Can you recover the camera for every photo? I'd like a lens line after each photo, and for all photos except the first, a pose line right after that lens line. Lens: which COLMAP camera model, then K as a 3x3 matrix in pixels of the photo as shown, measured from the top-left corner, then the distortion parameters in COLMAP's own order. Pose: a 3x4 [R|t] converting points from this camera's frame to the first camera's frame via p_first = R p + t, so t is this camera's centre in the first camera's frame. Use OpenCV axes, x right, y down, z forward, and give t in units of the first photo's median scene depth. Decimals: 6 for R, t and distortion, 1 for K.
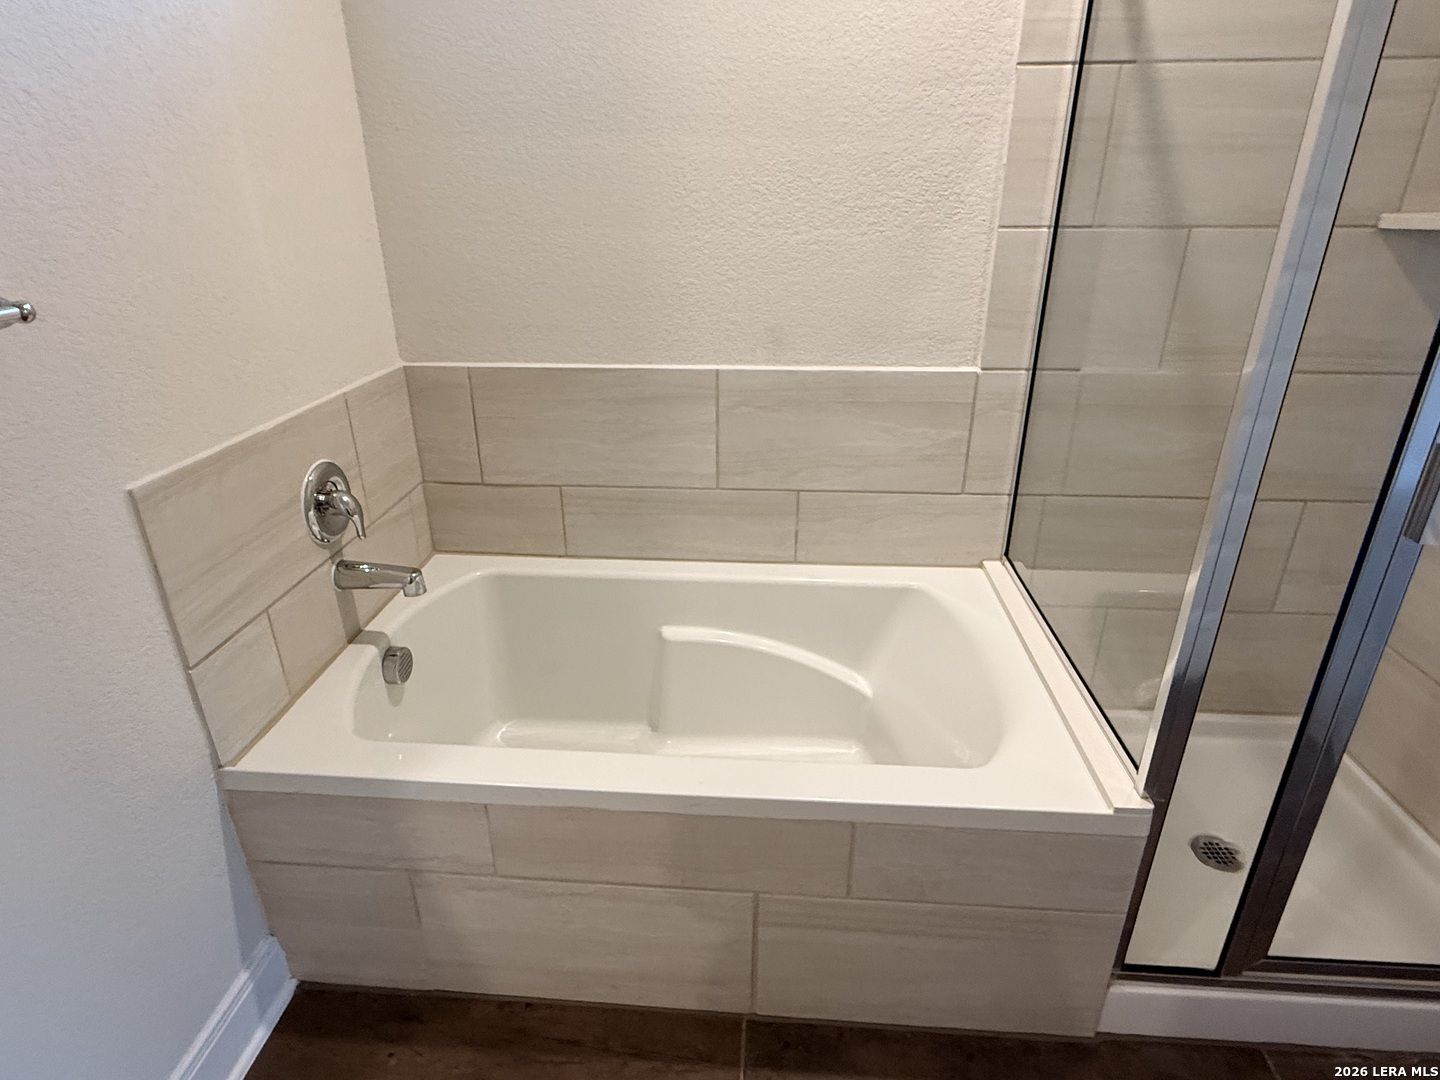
lens RADIAL K [[807.3, 0, 718.0], [0, 807.3, 539.1], [0, 0, 1]] dist [0.002197, 0.000737]
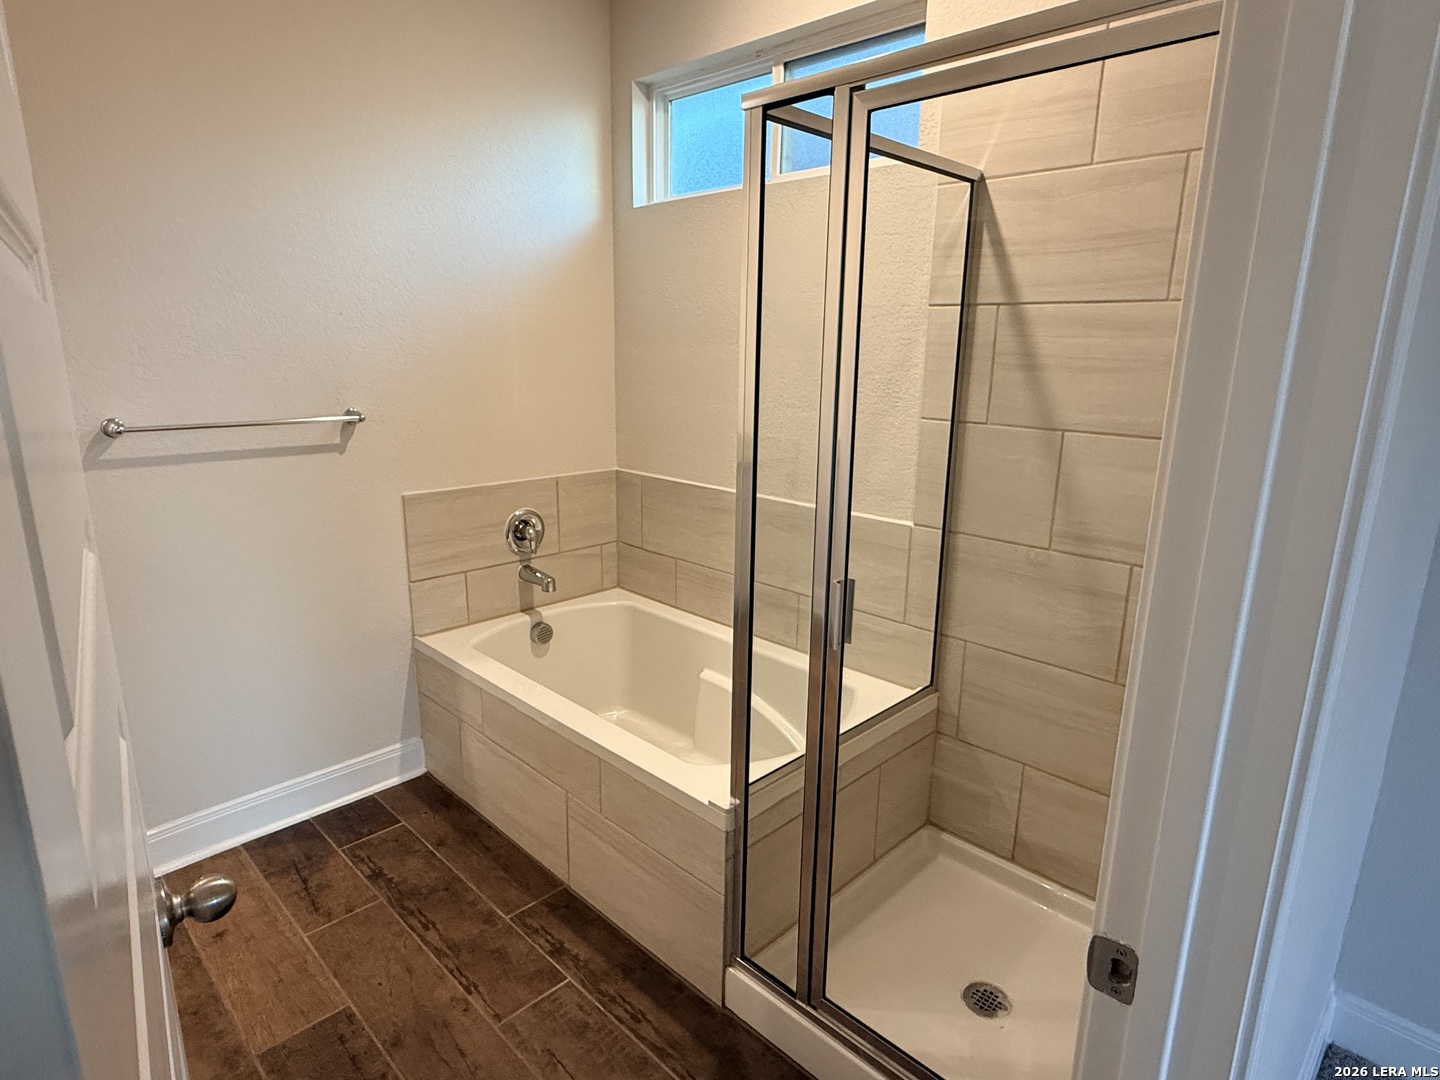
lens RADIAL K [[807.3, 0, 717.6], [0, 807.3, 538.9], [0, 0, 1]] dist [0.002197, 0.000737]
pose [[0.763196, 0.170099, -0.623377, 0.982176], [-0.276090, 0.958075, -0.076588, -0.008511], [0.584214, 0.230560, 0.778162, -0.170344]]
